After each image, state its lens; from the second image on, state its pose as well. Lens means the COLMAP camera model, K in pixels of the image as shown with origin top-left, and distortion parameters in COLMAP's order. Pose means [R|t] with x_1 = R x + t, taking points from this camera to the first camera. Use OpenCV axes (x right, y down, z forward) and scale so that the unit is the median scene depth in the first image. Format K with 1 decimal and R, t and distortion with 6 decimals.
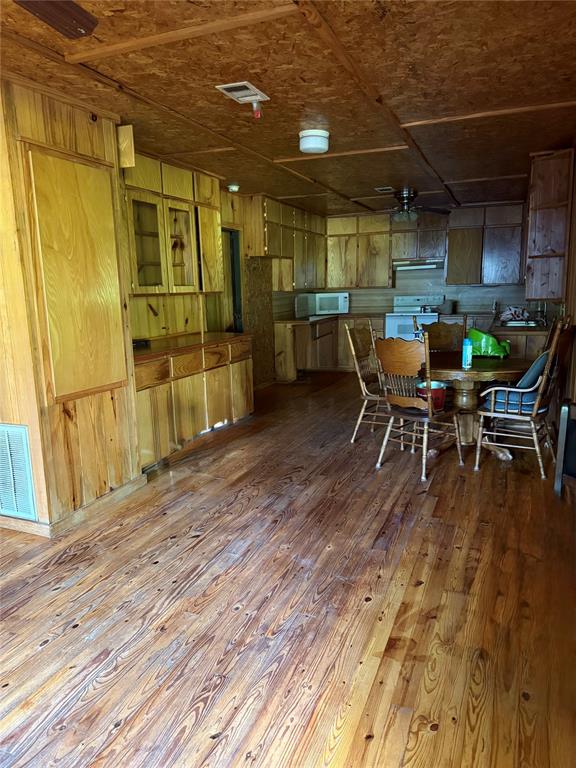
lens RADIAL K [[536.7, 0, 288.8], [0, 536.7, 385.4], [0, 0, 1]] dist [0.020135, -0.036157]
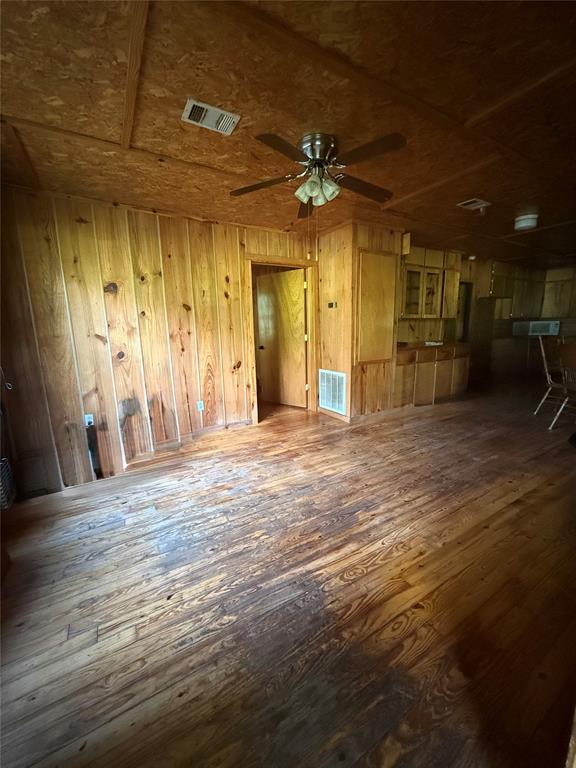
lens RADIAL K [[307.0, 0, 288.1], [0, 307.0, 383.2], [0, 0, 1]] dist [0.004214, -0.000196]
pose [[0.797617, 0.111167, -0.592832, 0.090797], [-0.106740, 0.993371, 0.042665, 0.076778], [0.593645, 0.029249, 0.804195, -0.183623]]
